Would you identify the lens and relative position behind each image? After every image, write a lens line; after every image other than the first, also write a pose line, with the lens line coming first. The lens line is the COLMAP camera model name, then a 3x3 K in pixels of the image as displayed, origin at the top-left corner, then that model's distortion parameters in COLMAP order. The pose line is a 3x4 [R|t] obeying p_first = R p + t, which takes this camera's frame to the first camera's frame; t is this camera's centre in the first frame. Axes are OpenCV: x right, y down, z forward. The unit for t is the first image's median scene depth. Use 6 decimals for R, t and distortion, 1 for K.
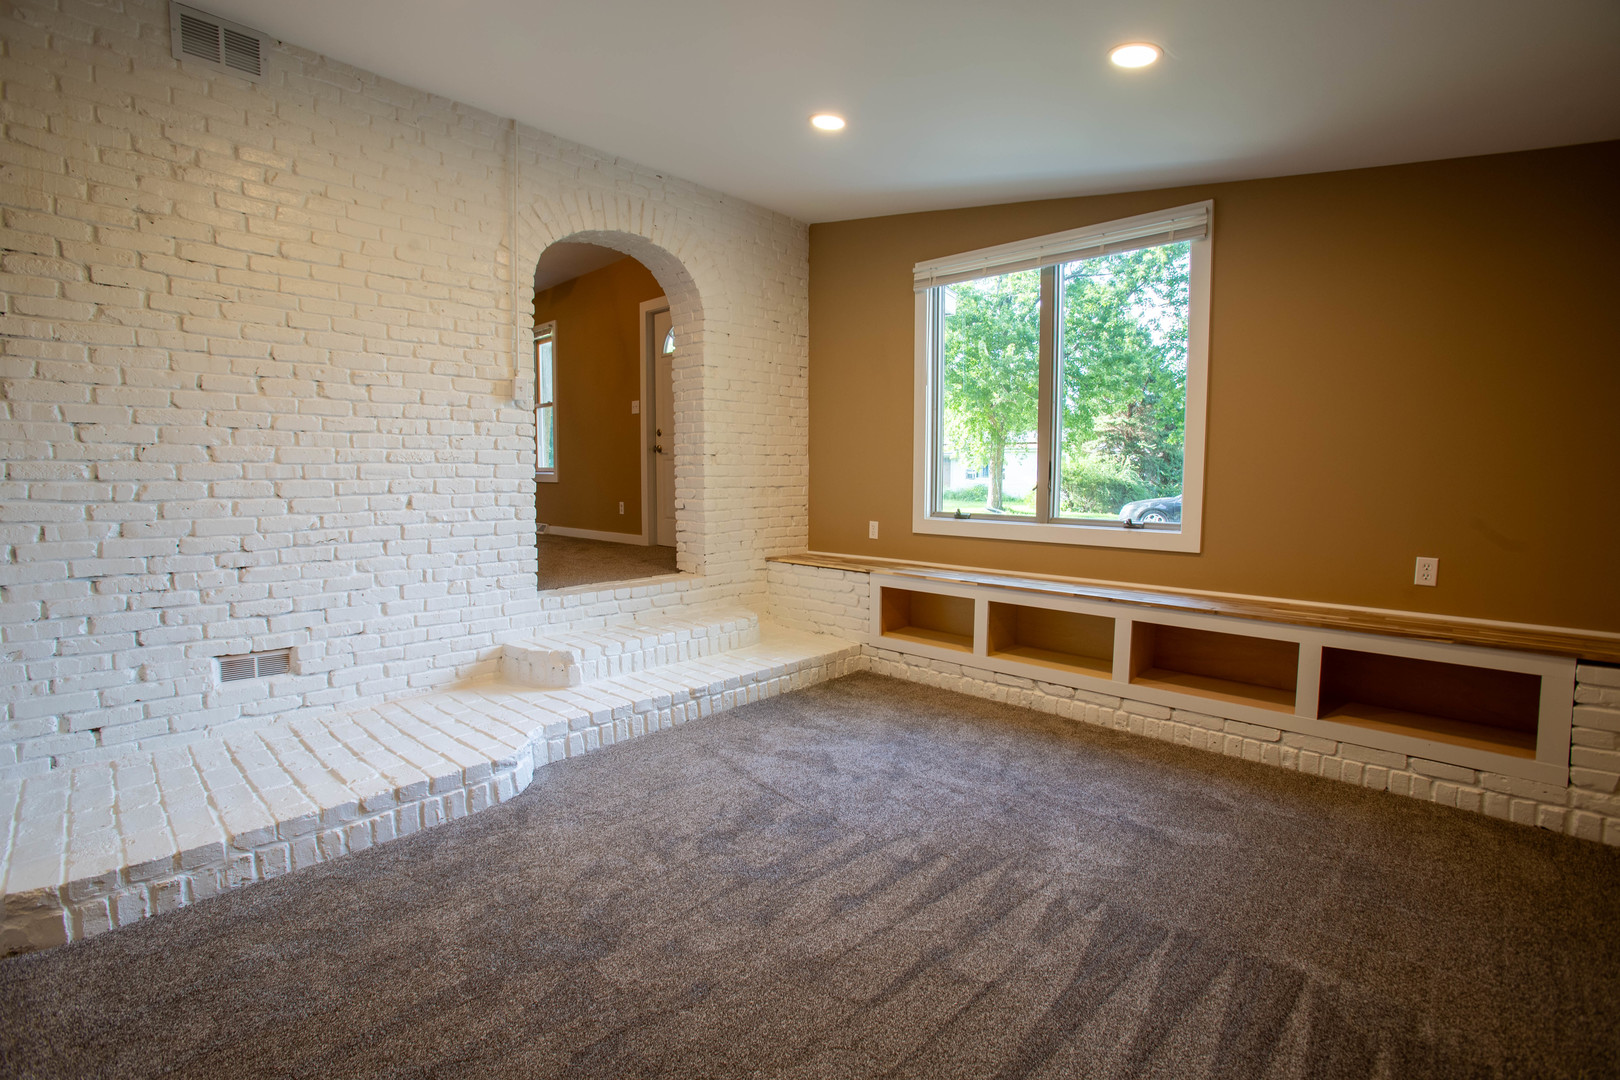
lens RADIAL K [[743.8, 0, 798.9], [0, 743.8, 529.2], [0, 0, 1]] dist [-0.057751, 0.009661]
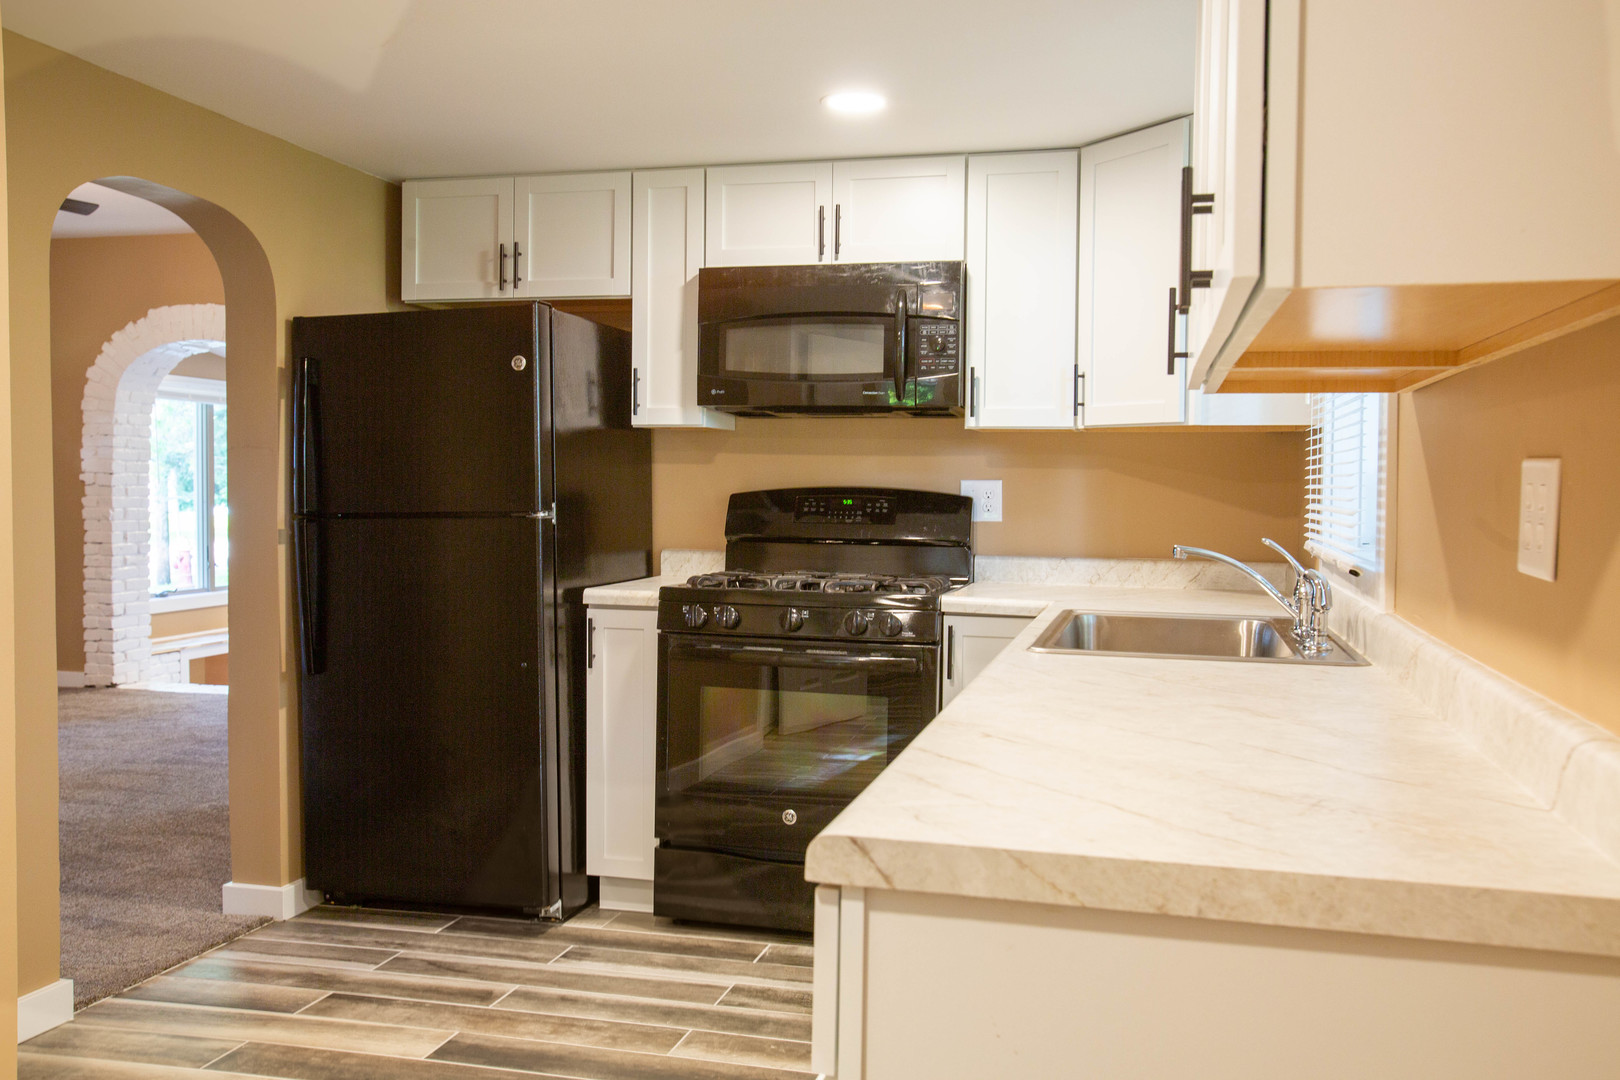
lens RADIAL K [[1373.9, 0, 815.0], [0, 1373.9, 526.1], [0, 0, 1]] dist [-0.025181, 0.059383]
pose [[-0.482891, -0.030798, 0.875139, -2.278188], [0.062800, 0.995590, 0.069689, -0.221576], [-0.873426, 0.088610, -0.478828, 1.176631]]
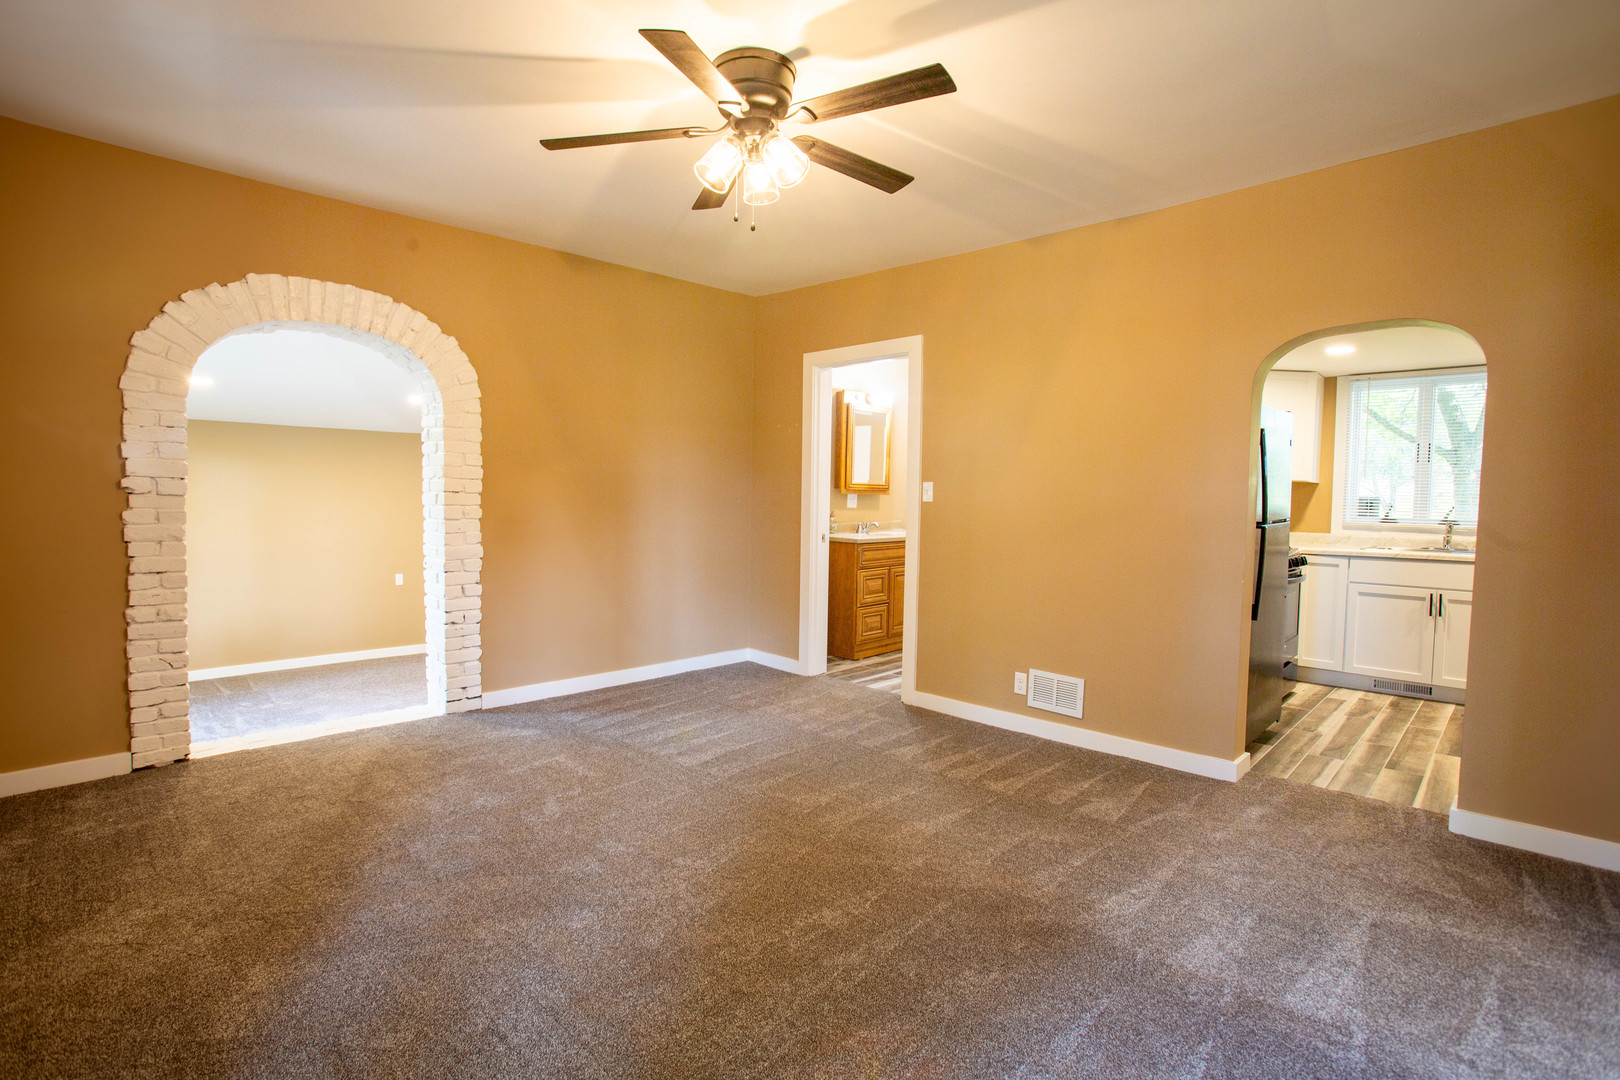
lens RADIAL K [[778.7, 0, 798.8], [0, 778.7, 536.2], [0, 0, 1]] dist [-0.036161, 0.001028]
pose [[-0.999784, -0.015944, 0.013339, -0.825234], [-0.014150, 0.992029, 0.125213, -0.270463], [-0.015229, 0.124997, -0.992040, 1.880499]]
